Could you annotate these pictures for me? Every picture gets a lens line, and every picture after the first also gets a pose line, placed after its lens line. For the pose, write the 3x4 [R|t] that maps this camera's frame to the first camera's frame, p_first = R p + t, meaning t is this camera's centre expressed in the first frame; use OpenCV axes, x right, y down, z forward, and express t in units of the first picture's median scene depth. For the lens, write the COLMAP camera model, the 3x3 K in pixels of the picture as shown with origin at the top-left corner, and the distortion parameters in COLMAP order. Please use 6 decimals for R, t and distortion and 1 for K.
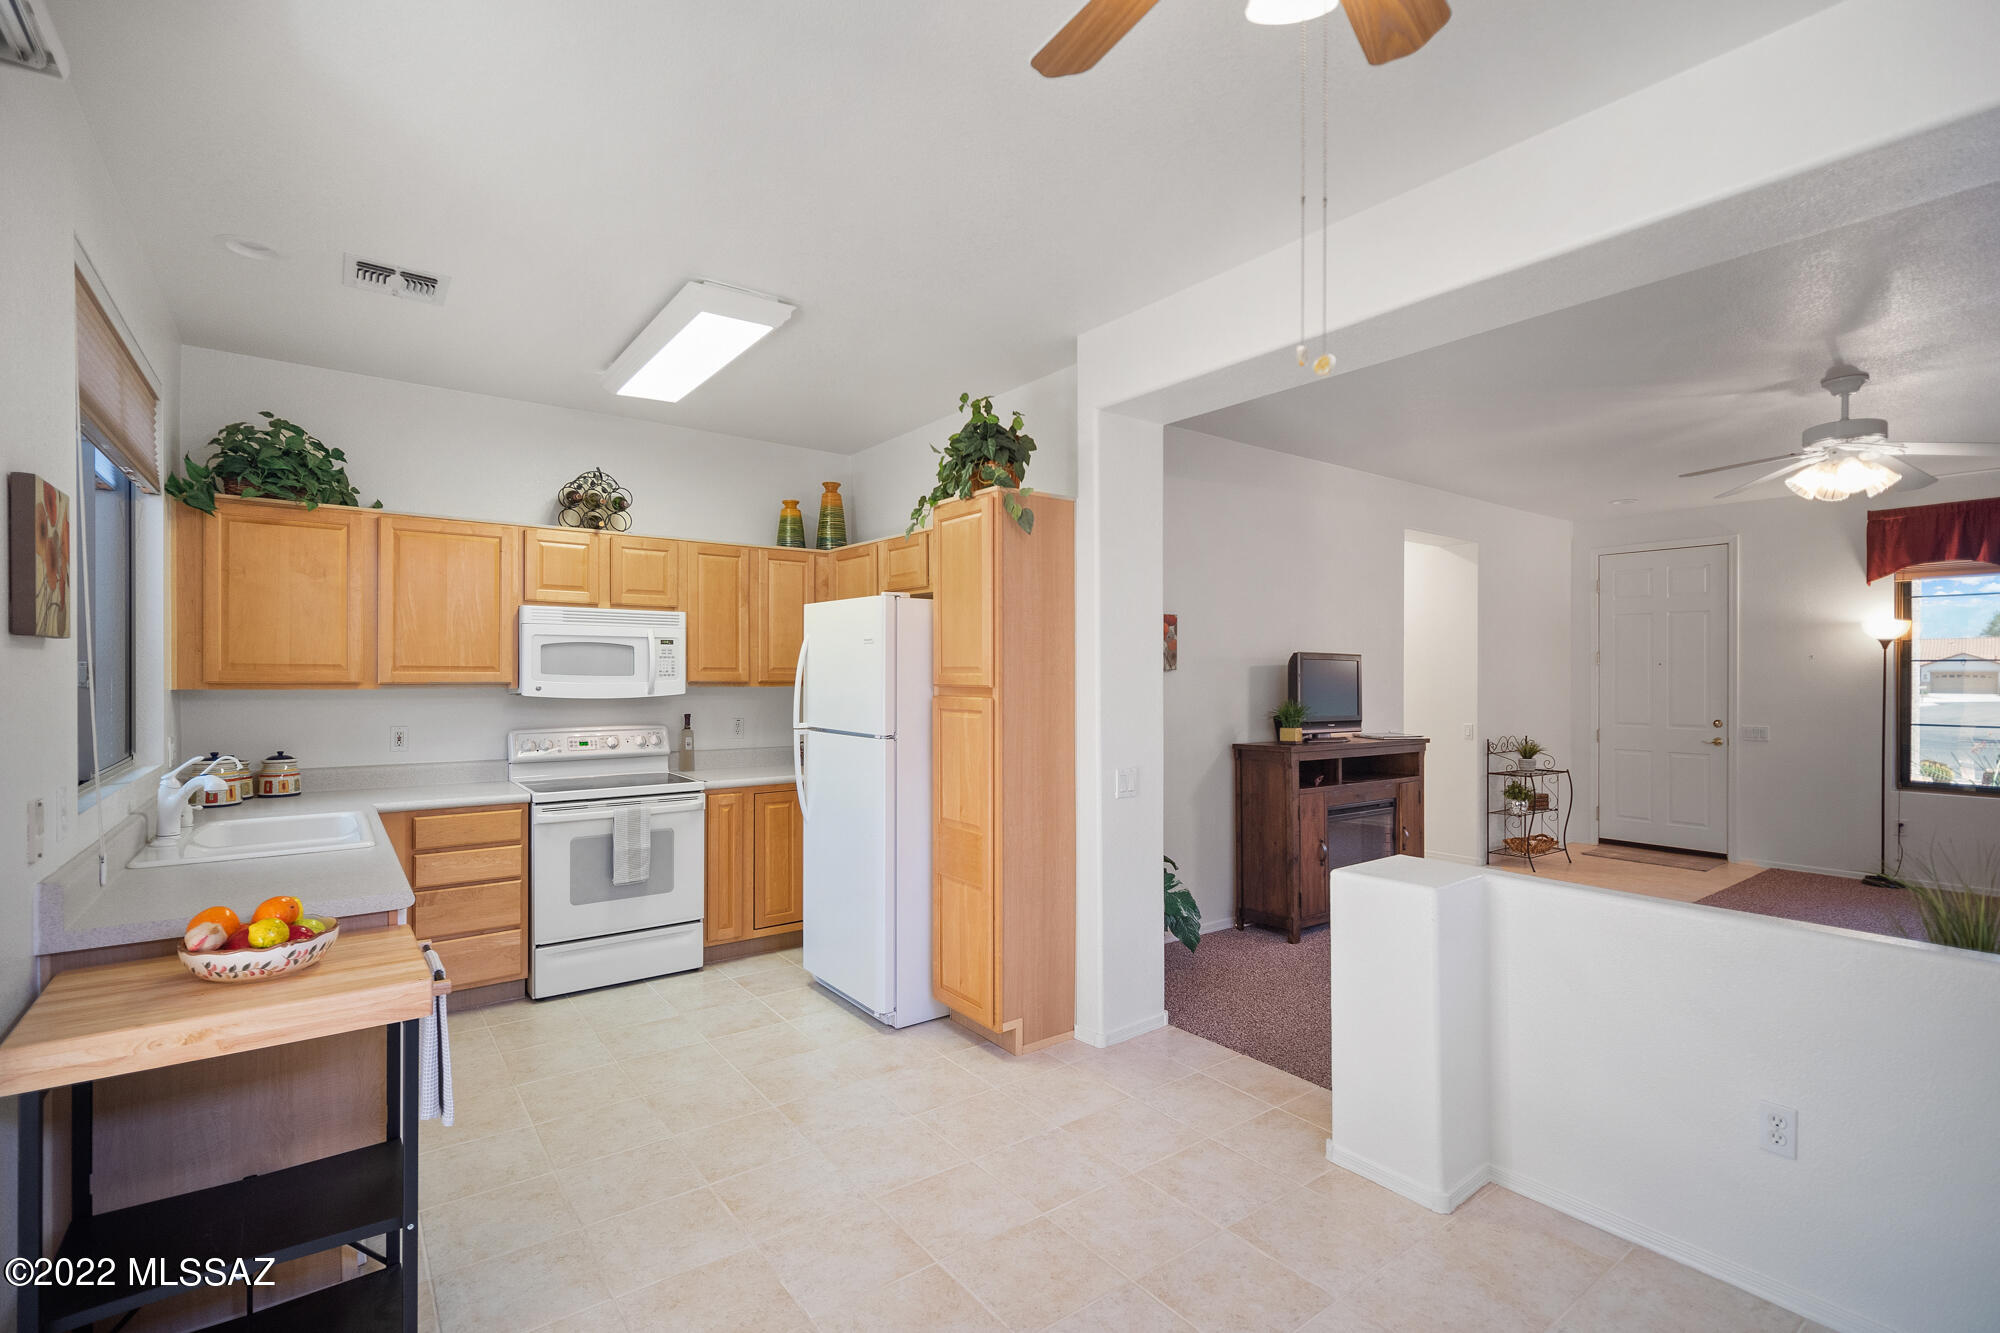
lens RADIAL K [[902.4, 0, 1001.3], [0, 902.4, 677.6], [0, 0, 1]] dist [-0.000209, -0.000422]
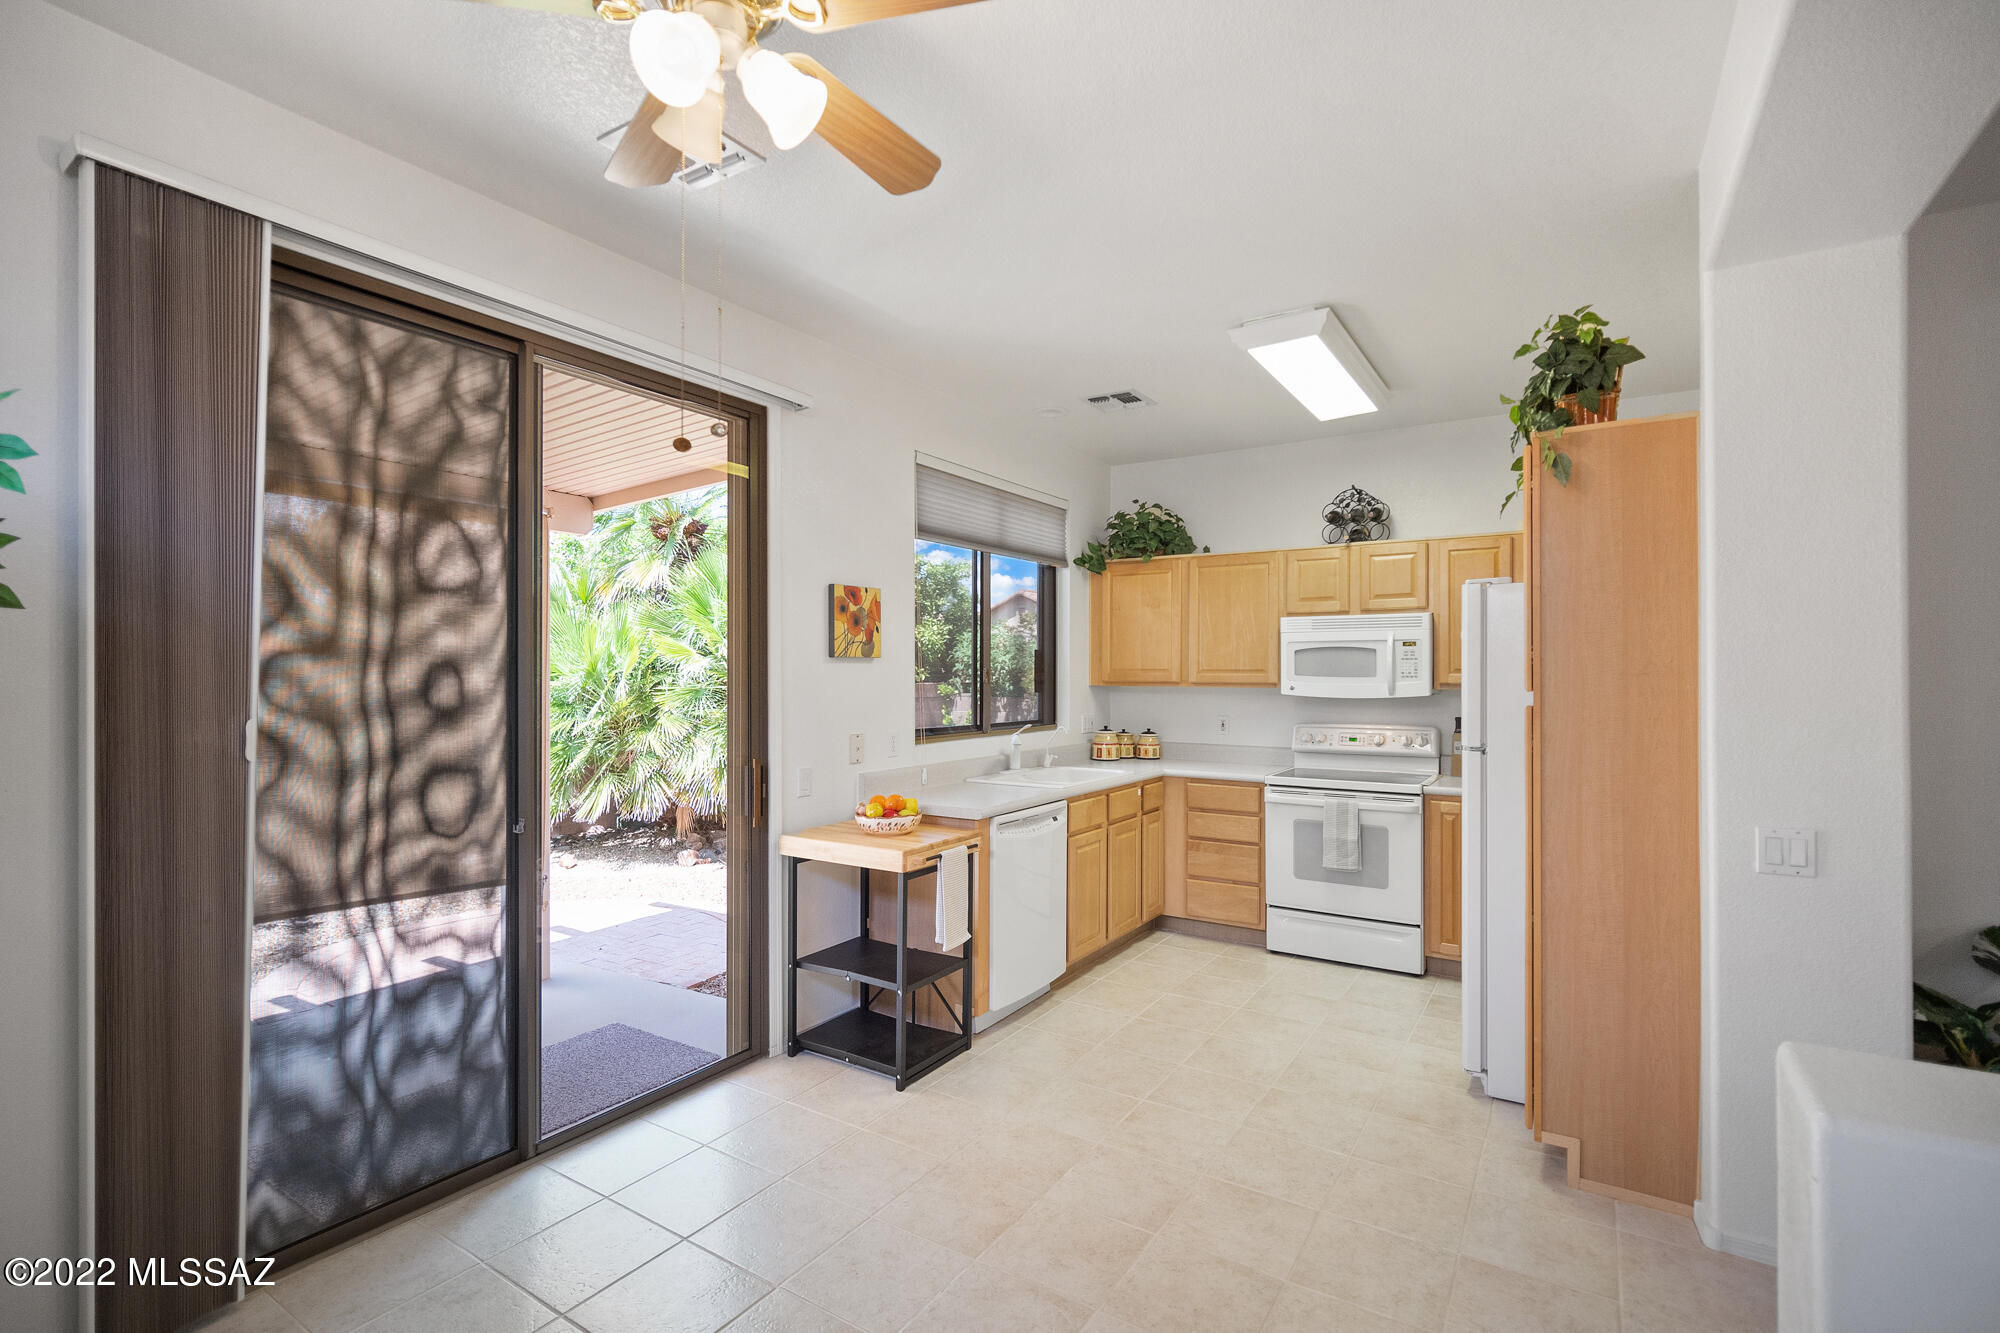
lens RADIAL K [[902.4, 0, 1001.3], [0, 902.4, 677.6], [0, 0, 1]] dist [-0.000209, -0.000422]
pose [[0.347703, 0.000688, -0.937605, 0.465792], [-0.002498, 0.999997, -0.000193, -0.000321], [0.937602, 0.002409, 0.347703, 0.252310]]
